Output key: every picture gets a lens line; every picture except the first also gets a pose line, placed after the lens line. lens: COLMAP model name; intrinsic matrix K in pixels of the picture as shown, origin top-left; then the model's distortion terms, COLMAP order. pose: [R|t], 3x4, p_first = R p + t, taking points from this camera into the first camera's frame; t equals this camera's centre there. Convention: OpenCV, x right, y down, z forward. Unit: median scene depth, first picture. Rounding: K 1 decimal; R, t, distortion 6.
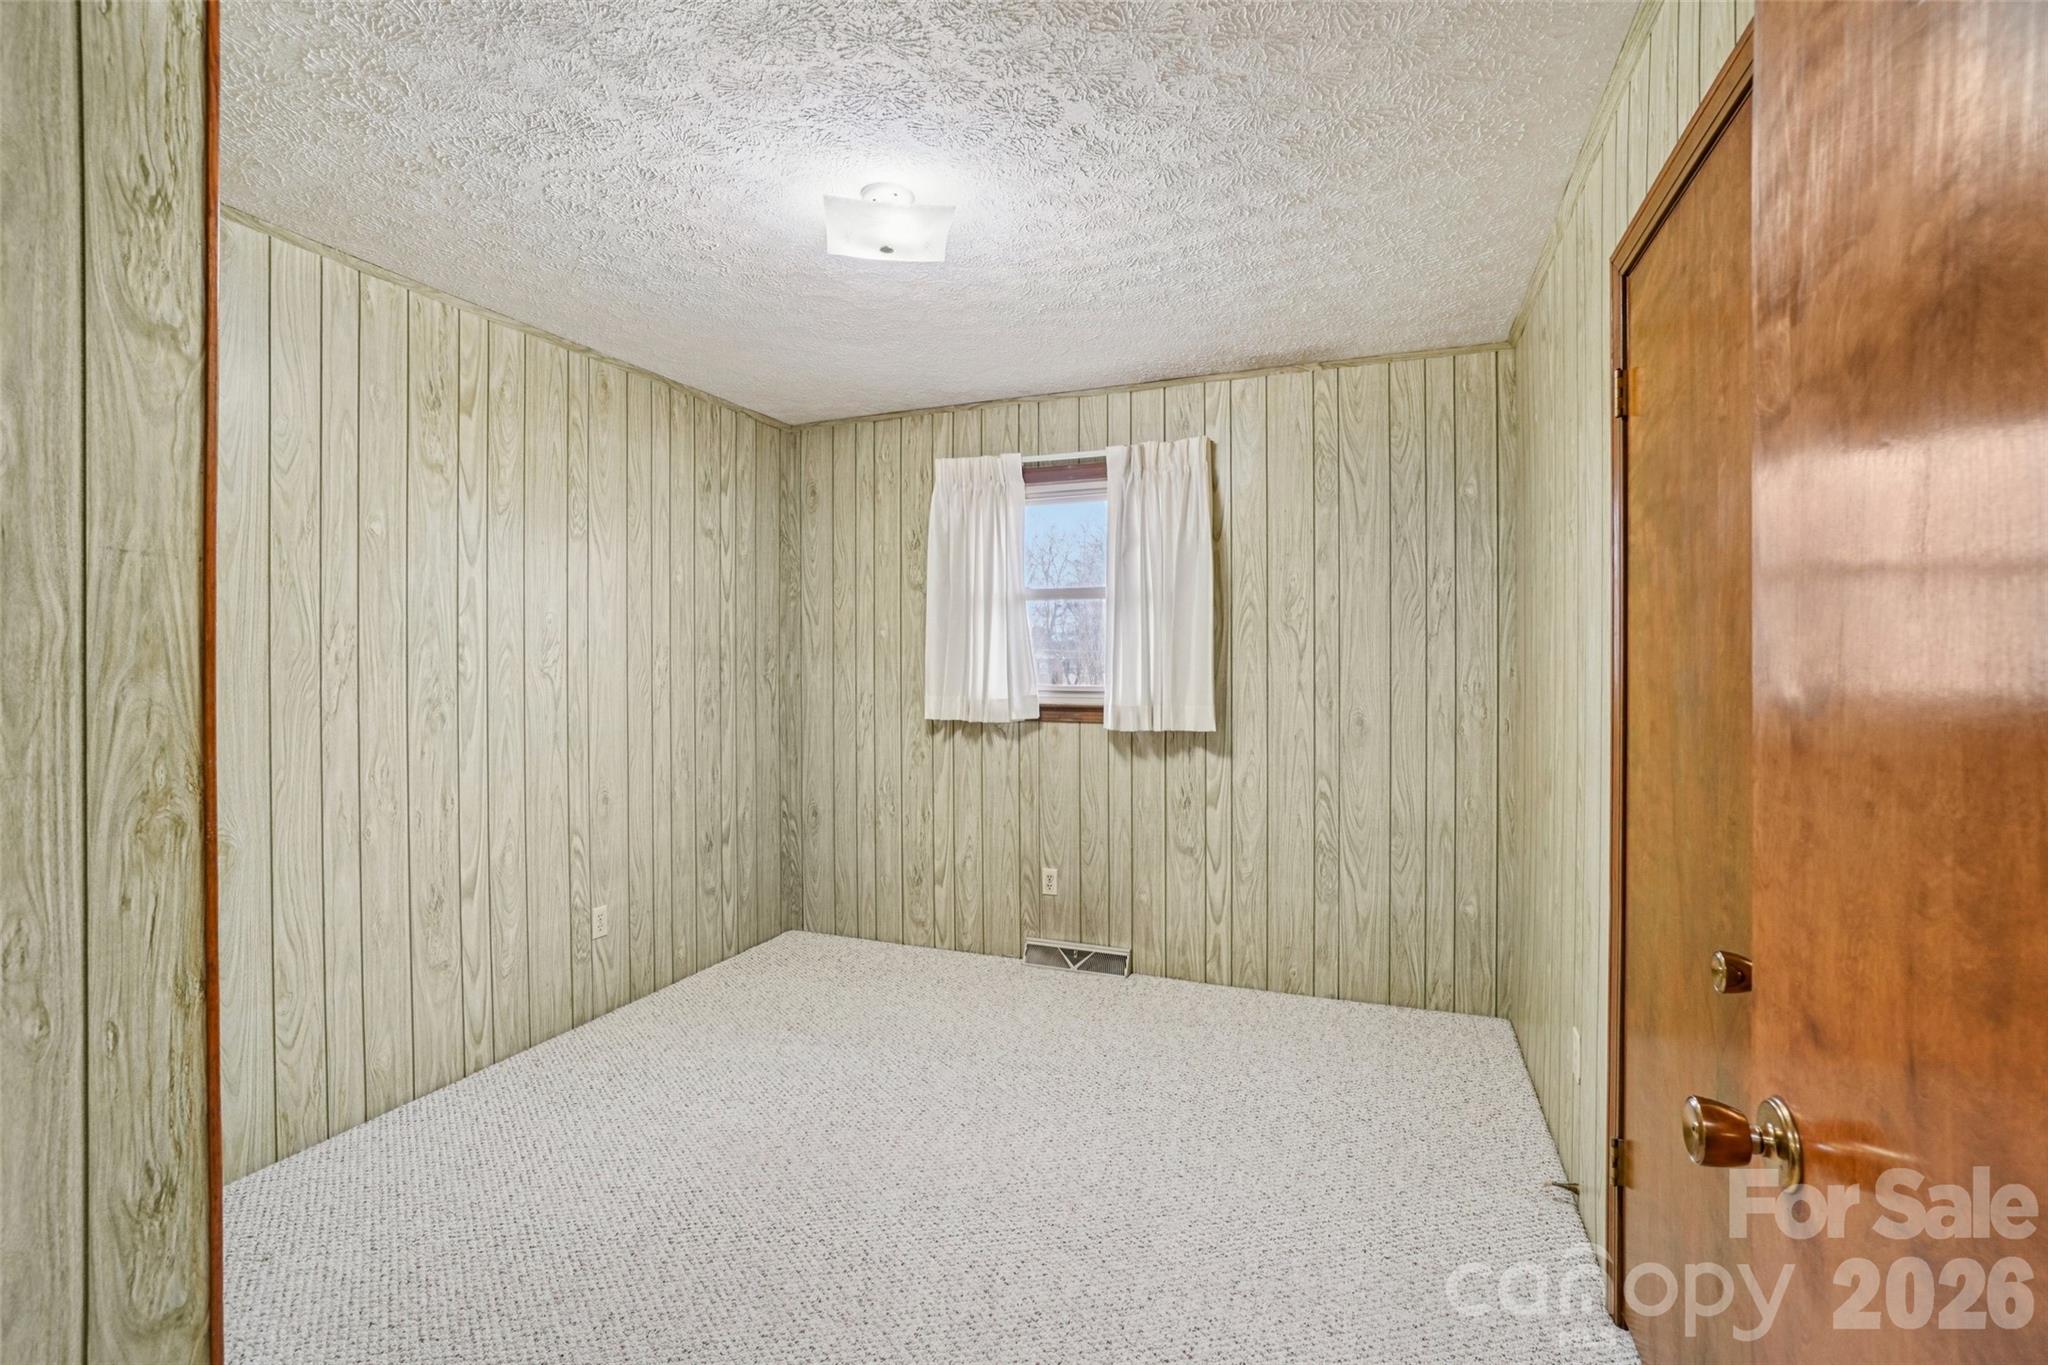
lens RADIAL K [[912.6, 0, 1016.4], [0, 912.6, 684.0], [0, 0, 1]] dist [-0.019792, 0.000502]
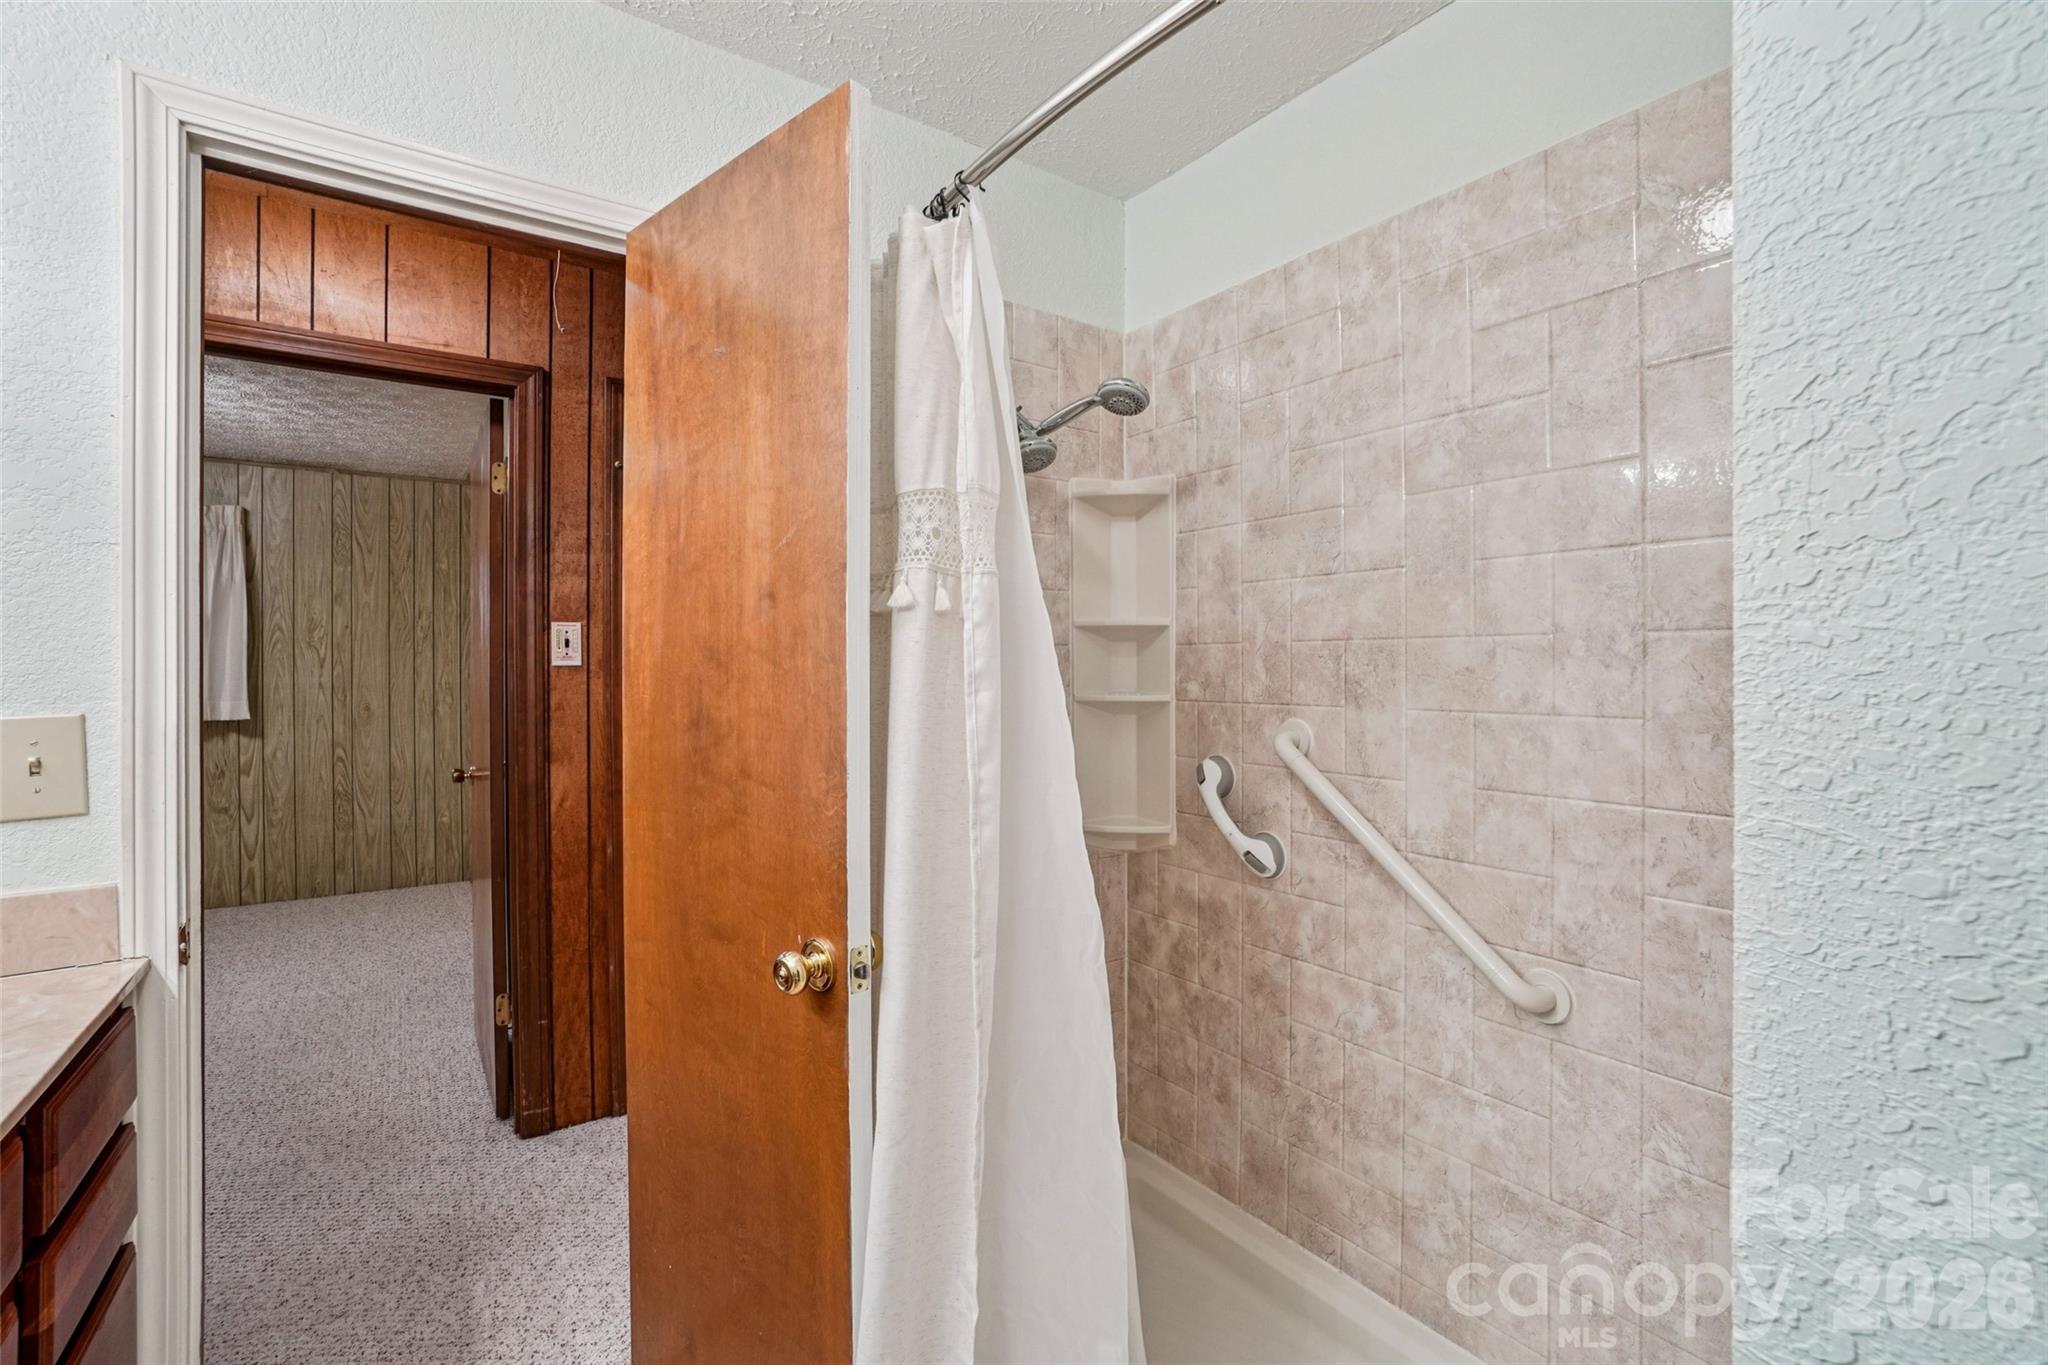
lens RADIAL K [[912.6, 0, 1032.6], [0, 912.6, 667.3], [0, 0, 1]] dist [-0.019792, 0.000502]
pose [[0.578502, 0.000955, 0.815681, -0.213121], [0.011173, 0.999896, -0.009095, -0.001306], [-0.815605, 0.014375, 0.578431, -0.786221]]
